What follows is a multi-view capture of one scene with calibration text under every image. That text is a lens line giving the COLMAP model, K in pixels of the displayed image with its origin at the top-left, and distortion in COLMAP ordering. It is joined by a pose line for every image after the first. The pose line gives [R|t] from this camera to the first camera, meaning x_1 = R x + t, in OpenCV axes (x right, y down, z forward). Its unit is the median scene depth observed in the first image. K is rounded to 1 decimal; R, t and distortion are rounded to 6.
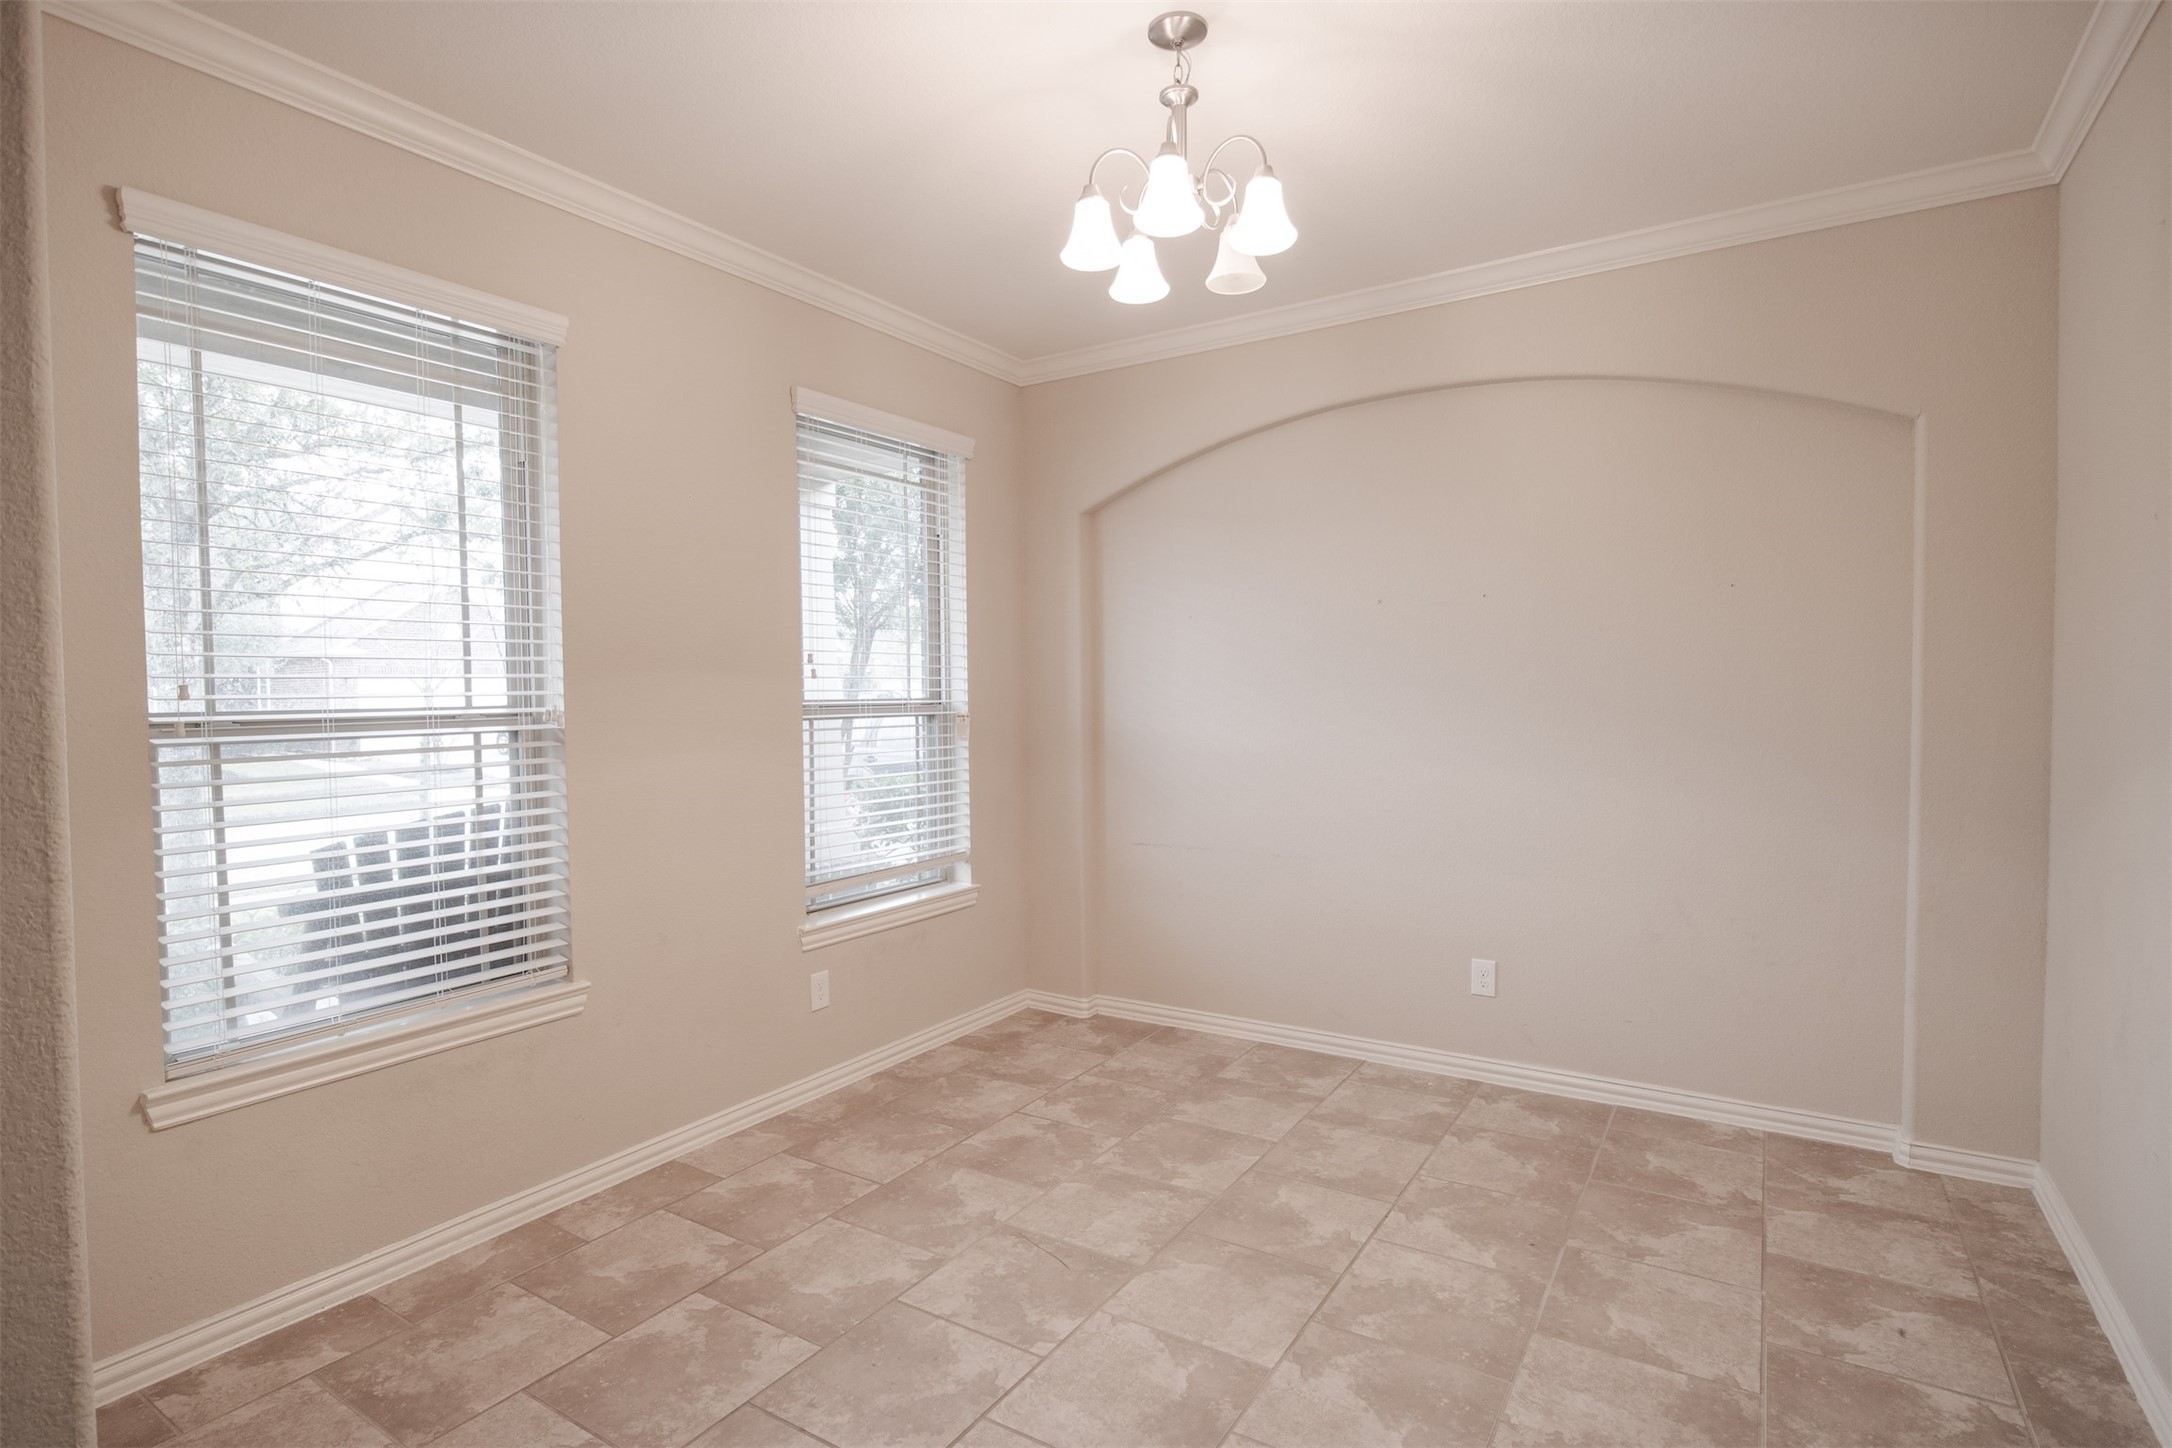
lens RADIAL K [[1103.7, 0, 1086.0], [0, 1103.7, 724.0], [0, 0, 1]] dist [-0.000829, -0.000442]
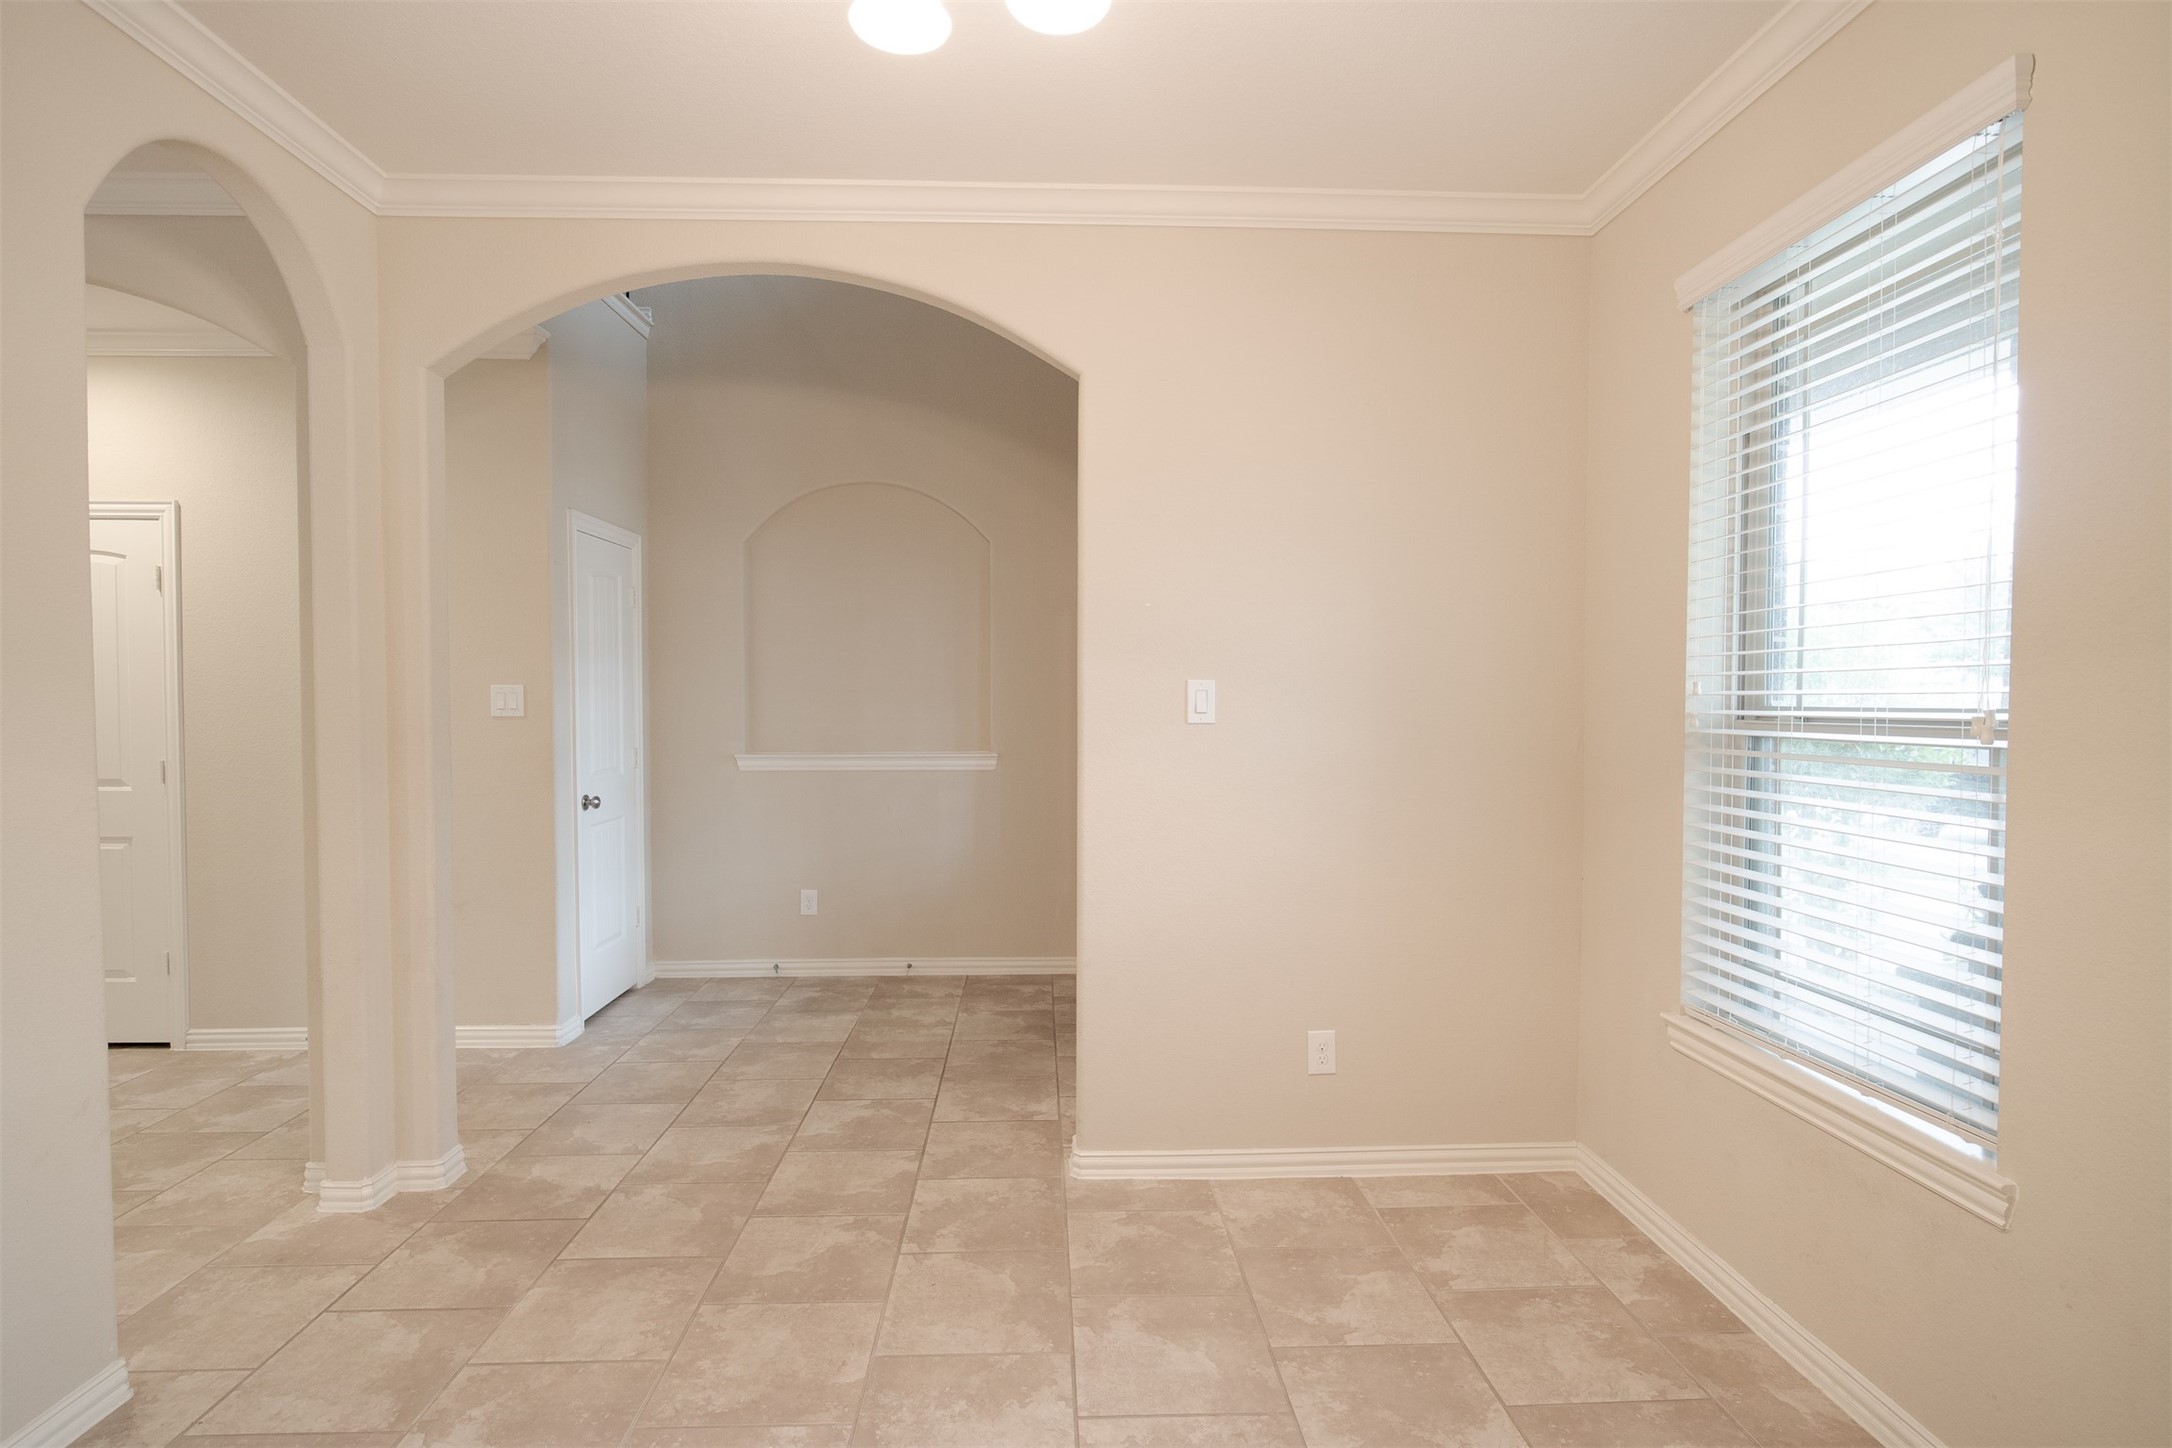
lens RADIAL K [[1103.7, 0, 1086.0], [0, 1103.7, 724.0], [0, 0, 1]] dist [-0.000829, -0.000442]
pose [[-0.821698, 0.026374, -0.569313, 0.351143], [-0.009536, 0.998153, 0.060004, -0.051862], [0.569844, 0.054734, -0.819928, 1.504370]]
